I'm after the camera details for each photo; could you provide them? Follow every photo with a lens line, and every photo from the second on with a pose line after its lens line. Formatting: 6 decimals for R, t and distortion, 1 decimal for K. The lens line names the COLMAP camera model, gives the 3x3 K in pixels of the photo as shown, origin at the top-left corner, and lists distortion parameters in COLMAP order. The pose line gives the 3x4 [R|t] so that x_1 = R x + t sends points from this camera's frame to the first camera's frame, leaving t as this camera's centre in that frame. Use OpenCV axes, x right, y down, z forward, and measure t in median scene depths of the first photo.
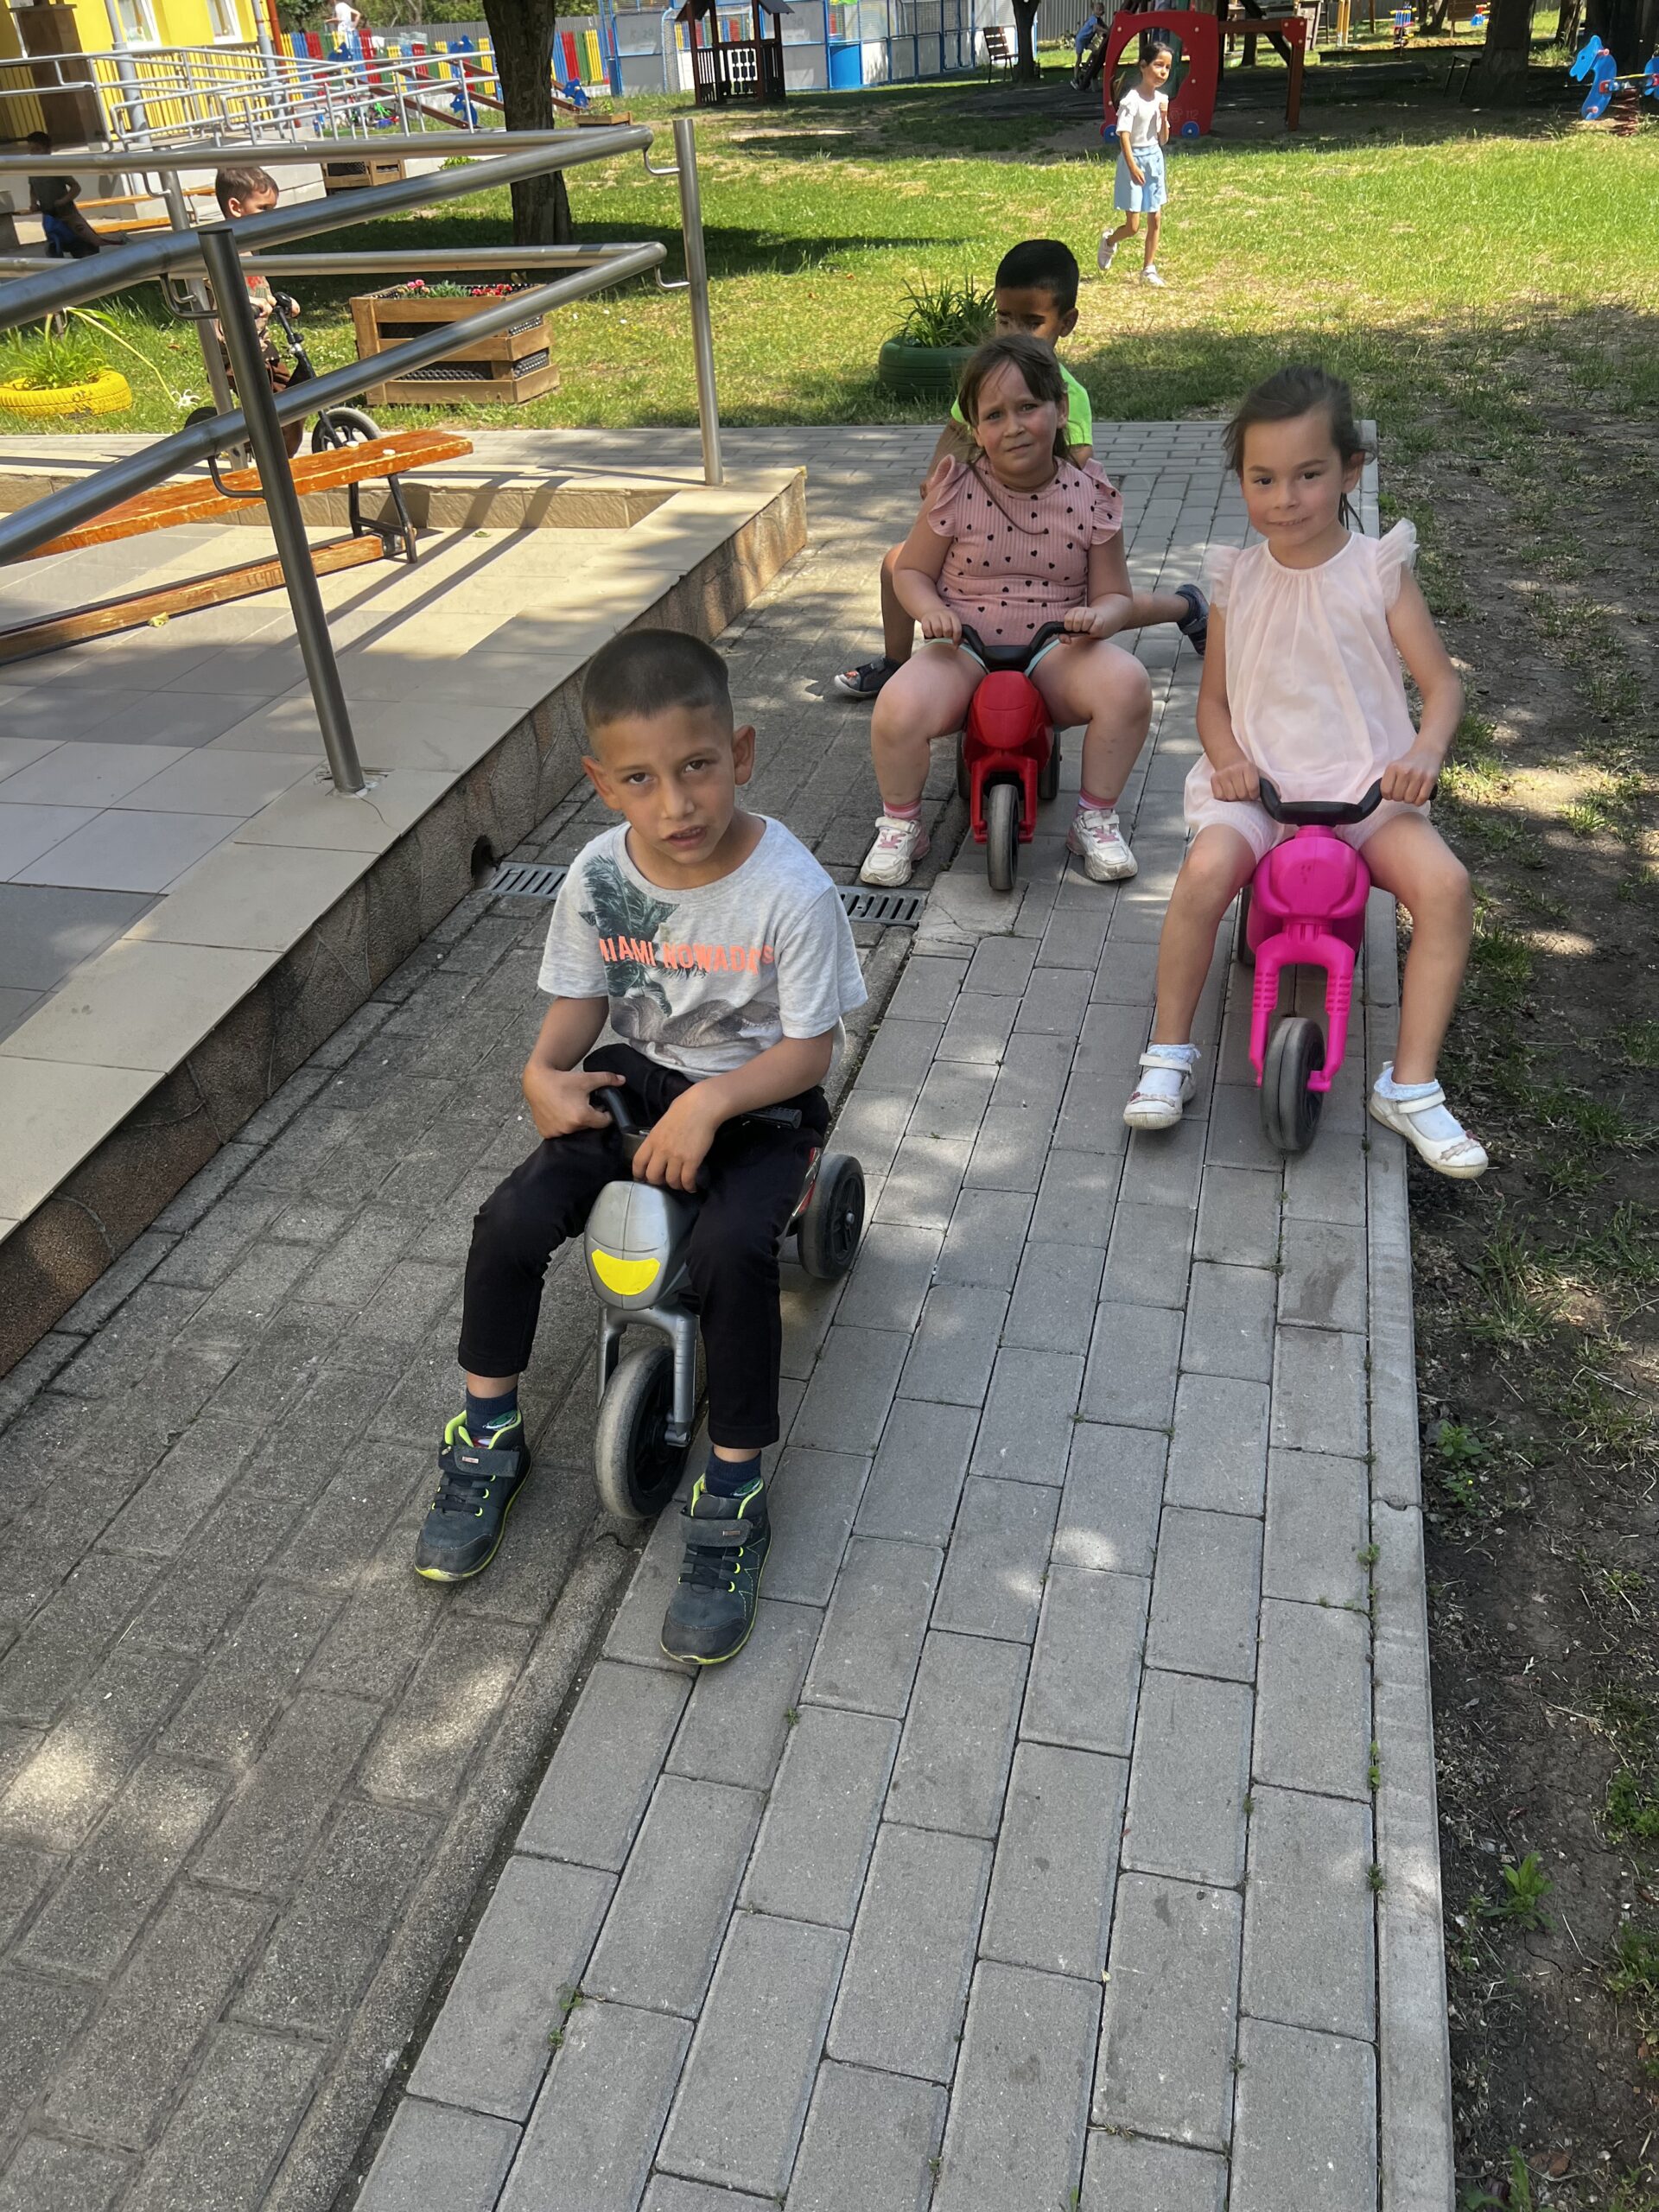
lens RADIAL K [[1661.4, 0, 829.5], [0, 1661.4, 1106.0], [0, 0, 1]] dist [0.056754, -0.060664]
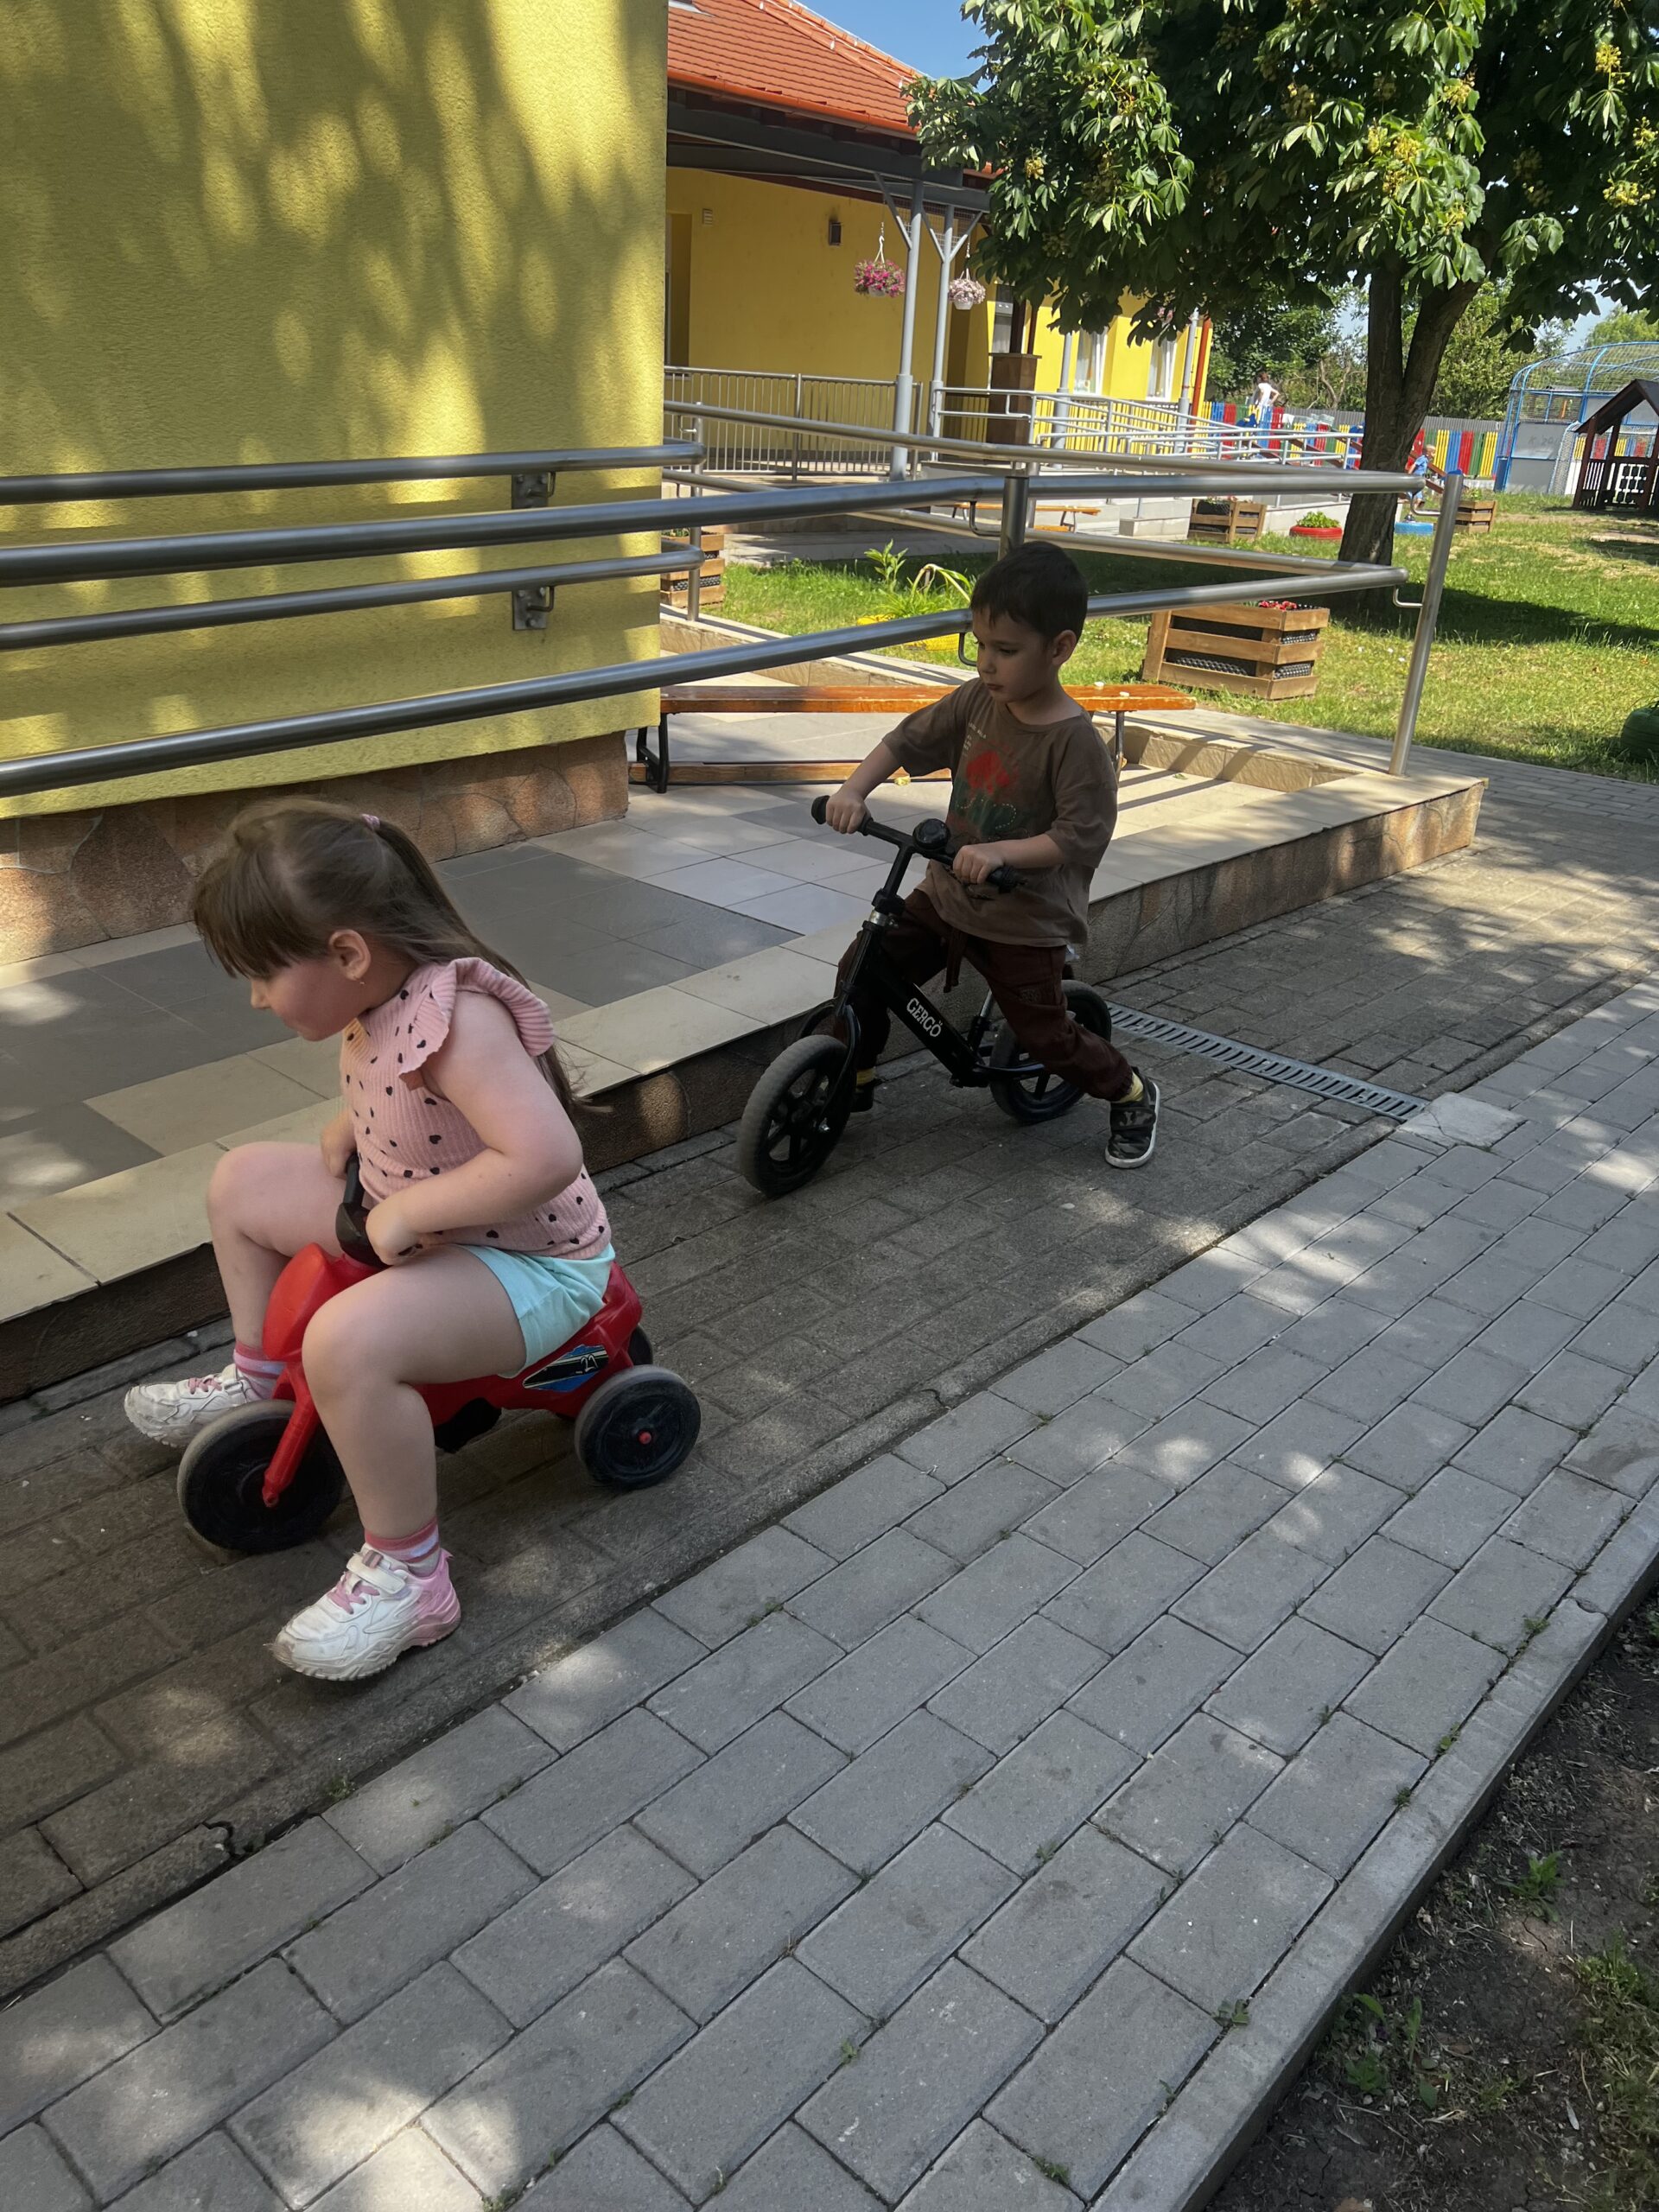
lens RADIAL K [[1661.4, 0, 829.5], [0, 1661.4, 1106.0], [0, 0, 1]] dist [0.056754, -0.060664]
pose [[0.881157, 0.276558, -0.383508, 0.060432], [-0.339564, 0.934563, -0.106249, 0.056296], [0.329029, 0.223848, 0.917405, -0.067769]]
